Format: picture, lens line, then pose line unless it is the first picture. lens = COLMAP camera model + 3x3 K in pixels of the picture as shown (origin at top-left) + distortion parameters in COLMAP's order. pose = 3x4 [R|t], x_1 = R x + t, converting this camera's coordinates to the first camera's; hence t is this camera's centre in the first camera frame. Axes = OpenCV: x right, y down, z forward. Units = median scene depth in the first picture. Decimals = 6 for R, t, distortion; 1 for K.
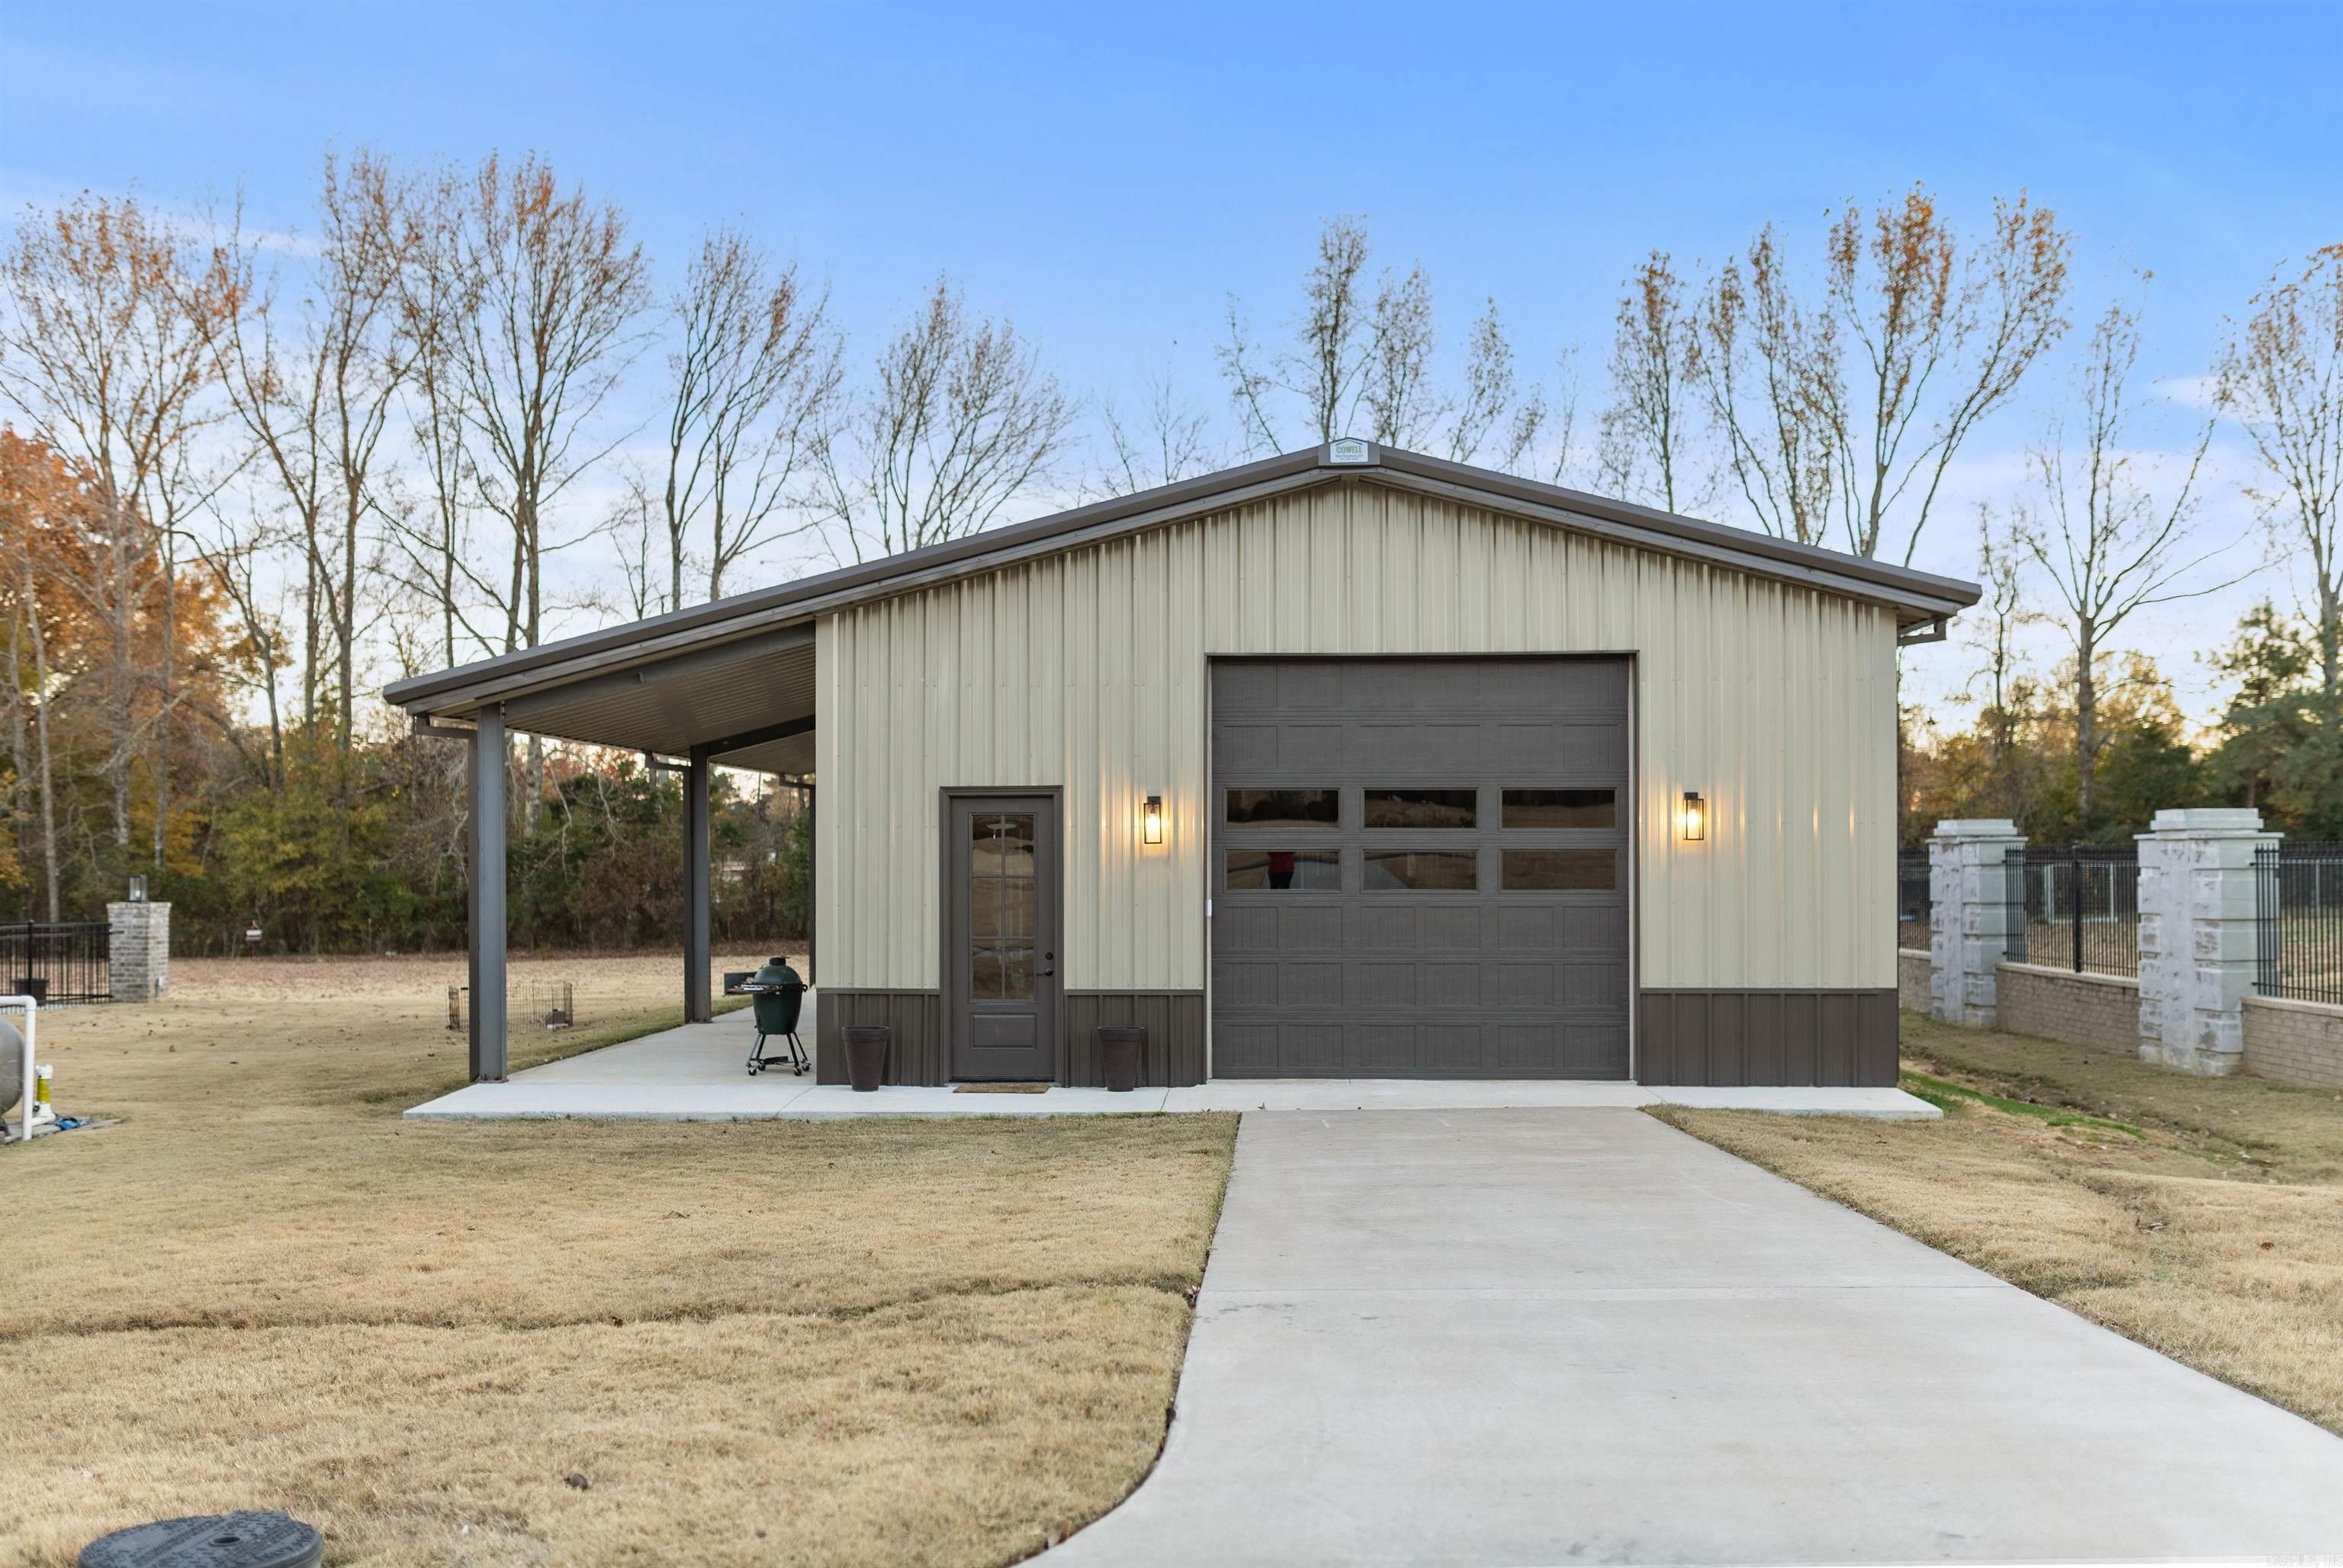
lens RADIAL K [[2321.6, 0, 1173.5], [0, 2321.6, 783.1], [0, 0, 1]] dist [0.004906, 0.000000]
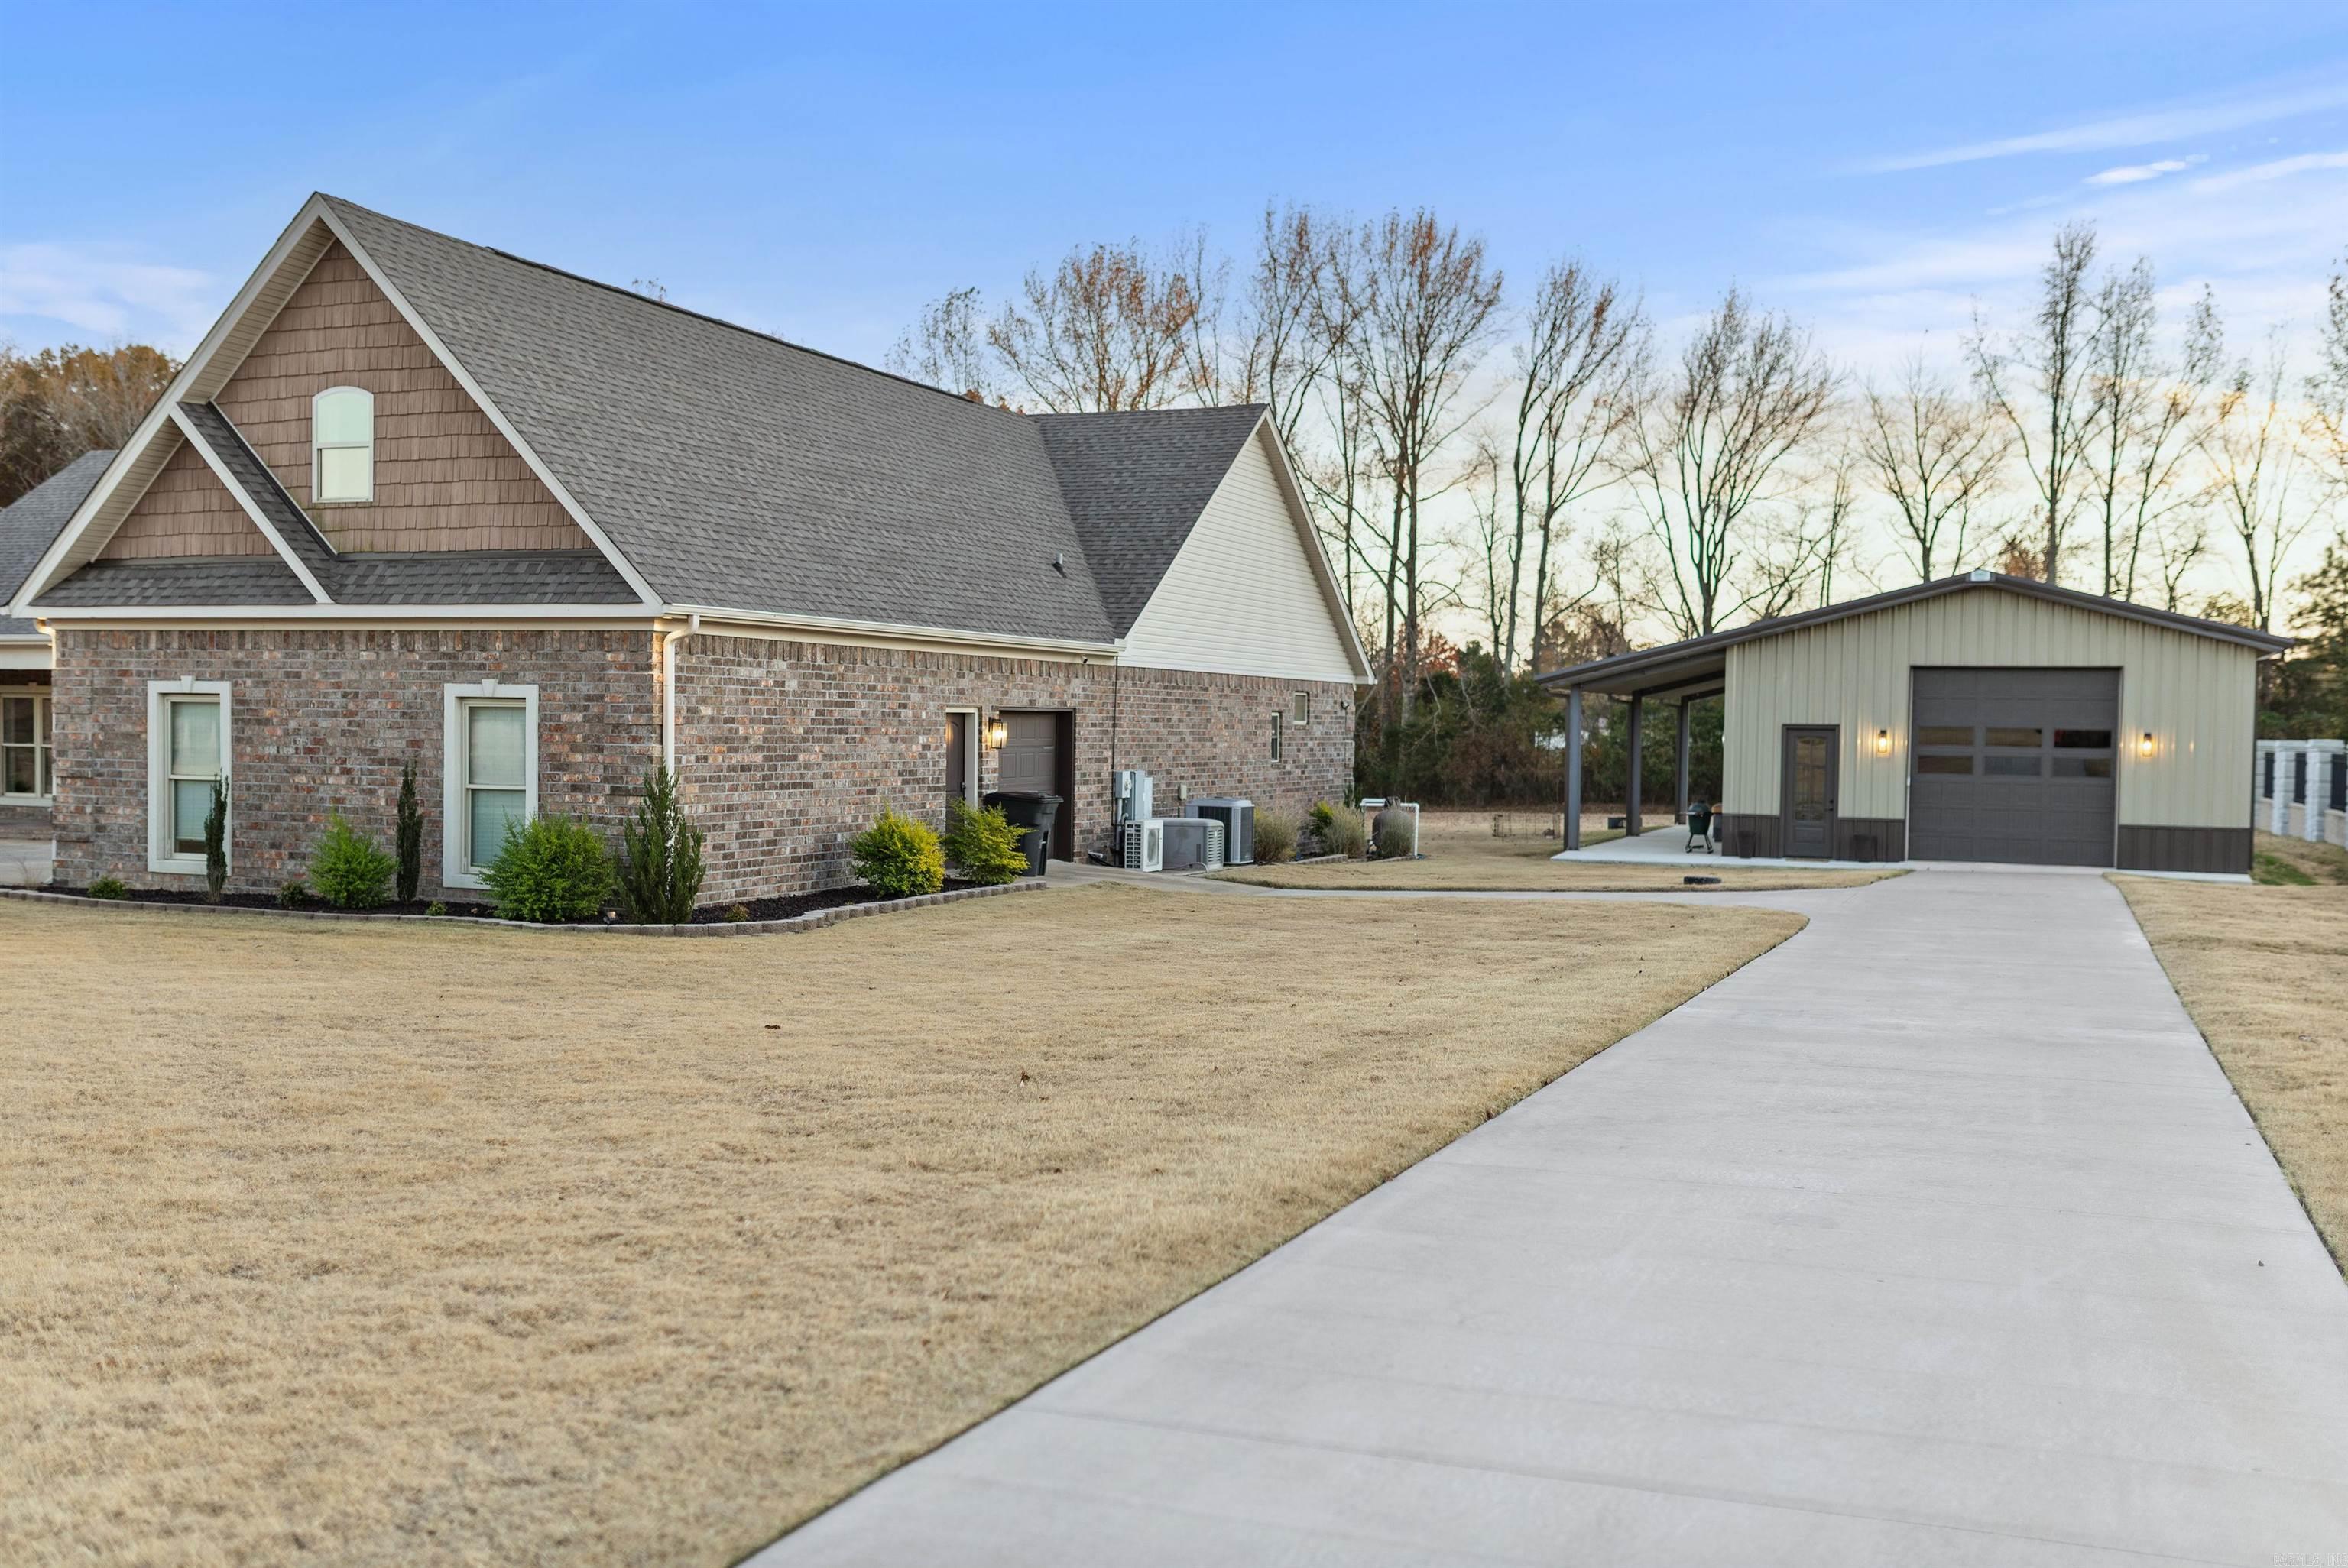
lens RADIAL K [[2326.4, 0, 1168.2], [0, 2326.4, 771.8], [0, 0, 1]] dist [0.004906, 0.000000]
pose [[0.950100, 0.025117, -0.310932, 0.031997], [-0.009491, 0.998619, 0.051665, -0.057417], [0.311800, -0.046136, 0.949027, -1.201432]]
